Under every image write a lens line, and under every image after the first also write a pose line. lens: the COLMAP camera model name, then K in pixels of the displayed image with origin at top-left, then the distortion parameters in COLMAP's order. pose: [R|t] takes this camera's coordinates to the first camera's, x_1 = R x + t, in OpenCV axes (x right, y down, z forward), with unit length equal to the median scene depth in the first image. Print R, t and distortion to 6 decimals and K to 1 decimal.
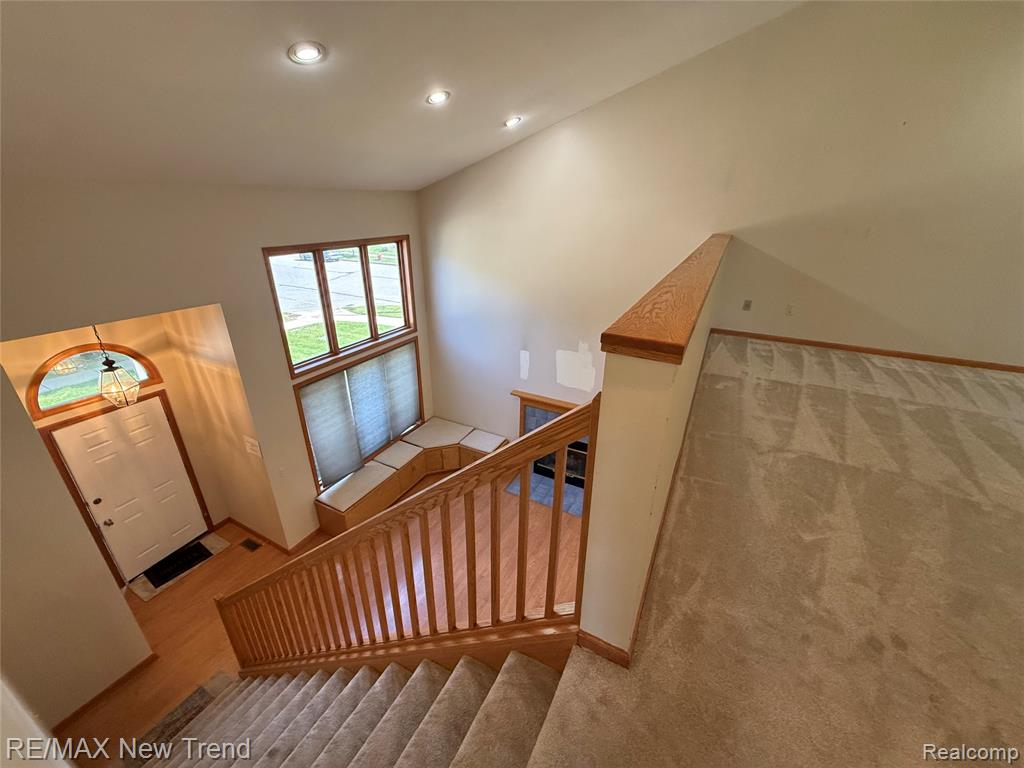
lens RADIAL K [[411.4, 0, 509.0], [0, 411.4, 382.4], [0, 0, 1]] dist [0.000386, -0.000070]
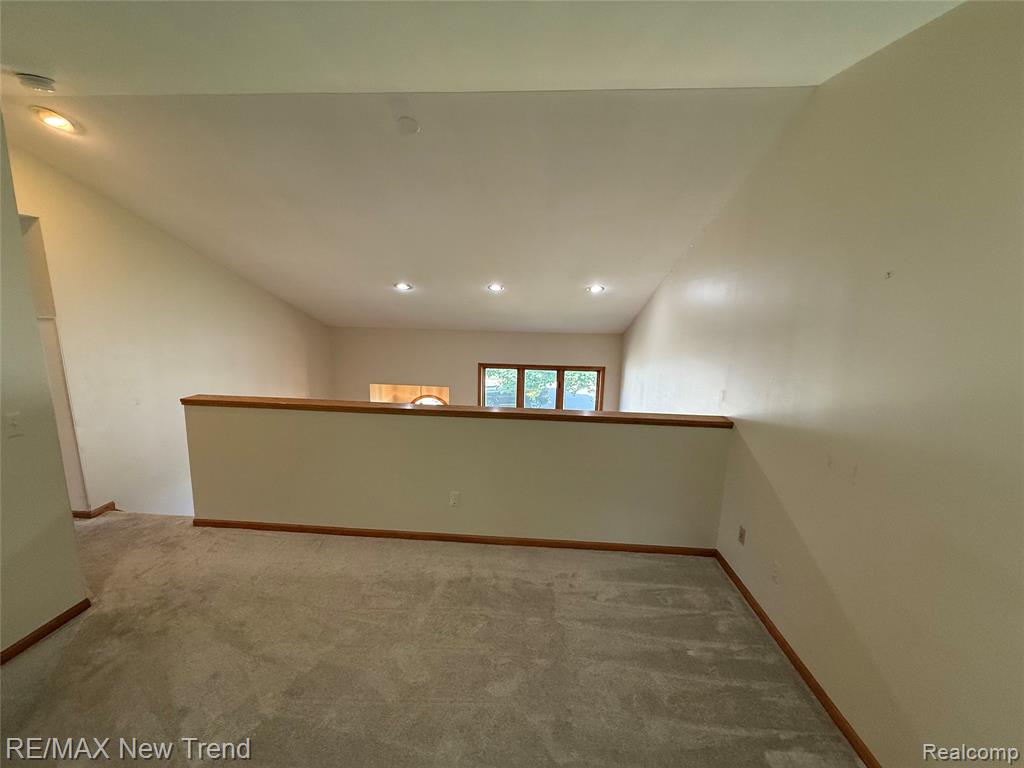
lens RADIAL K [[411.4, 0, 509.0], [0, 411.4, 382.4], [0, 0, 1]] dist [0.000386, -0.000070]
pose [[0.406213, 0.154749, -0.900580, 0.988816], [-0.384878, 0.922845, -0.015027, -0.263583], [0.828770, 0.352717, 0.434431, 0.365524]]
